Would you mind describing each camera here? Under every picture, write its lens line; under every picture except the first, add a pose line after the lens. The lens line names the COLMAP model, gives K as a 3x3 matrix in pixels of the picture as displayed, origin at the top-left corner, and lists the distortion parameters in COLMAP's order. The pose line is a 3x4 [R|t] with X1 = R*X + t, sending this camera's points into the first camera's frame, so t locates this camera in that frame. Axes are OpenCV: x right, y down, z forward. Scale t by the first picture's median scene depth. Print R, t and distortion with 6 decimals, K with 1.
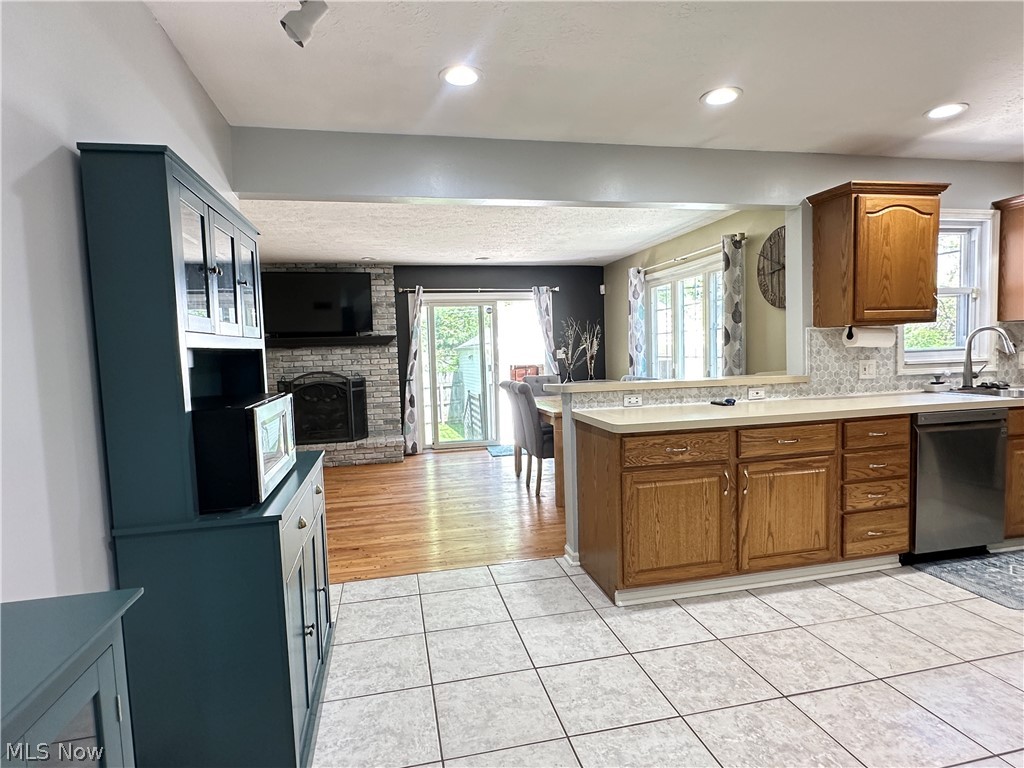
lens RADIAL K [[557.4, 0, 512.3], [0, 557.4, 389.2], [0, 0, 1]] dist [-0.005125, 0.001023]
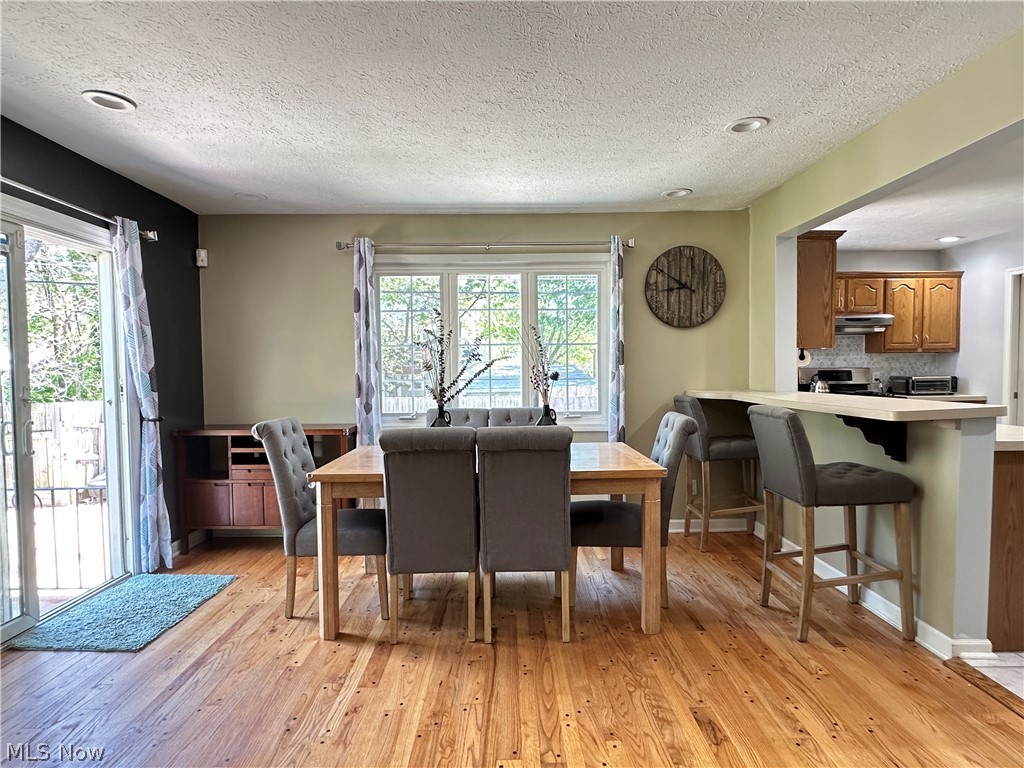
lens RADIAL K [[557.4, 0, 510.3], [0, 557.4, 387.5], [0, 0, 1]] dist [-0.005125, 0.001023]
pose [[0.209147, -0.003366, 0.977878, -0.463119], [0.069352, 0.997527, -0.011399, -0.041702], [-0.975422, 0.070202, 0.208863, 0.932106]]
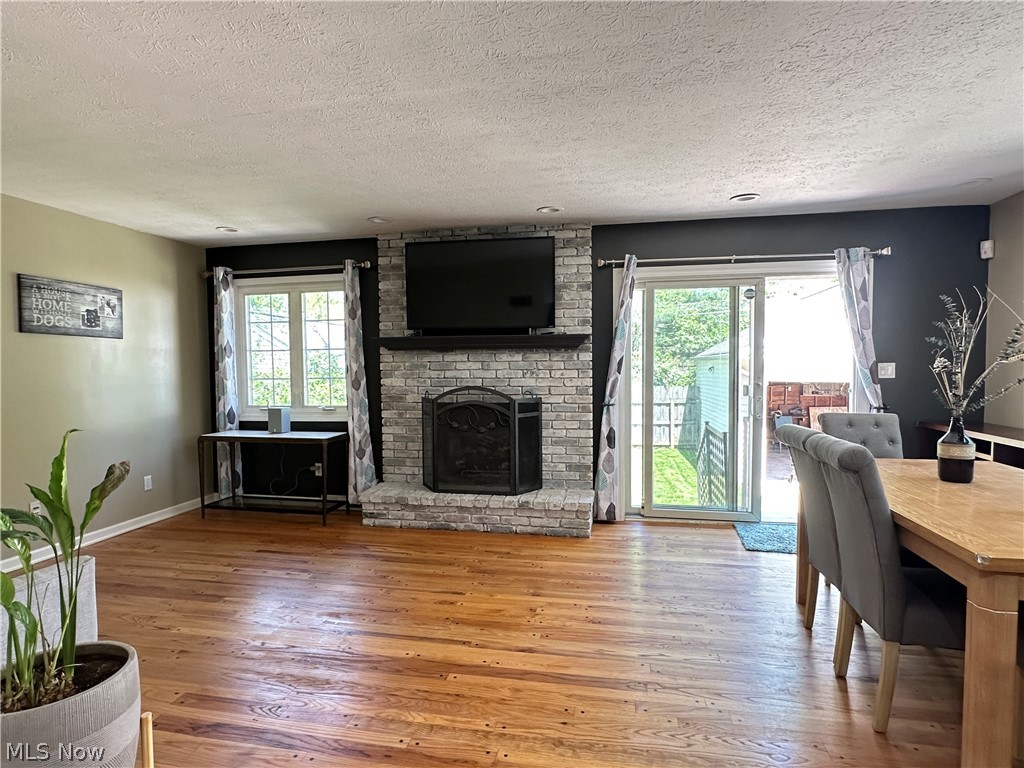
lens RADIAL K [[557.4, 0, 510.6], [0, 557.4, 386.4], [0, 0, 1]] dist [-0.005125, 0.001023]
pose [[0.912963, 0.042545, -0.405819, -0.043214], [-0.050684, 0.998671, -0.009324, -0.036658], [0.404883, 0.029082, 0.913906, 0.538487]]
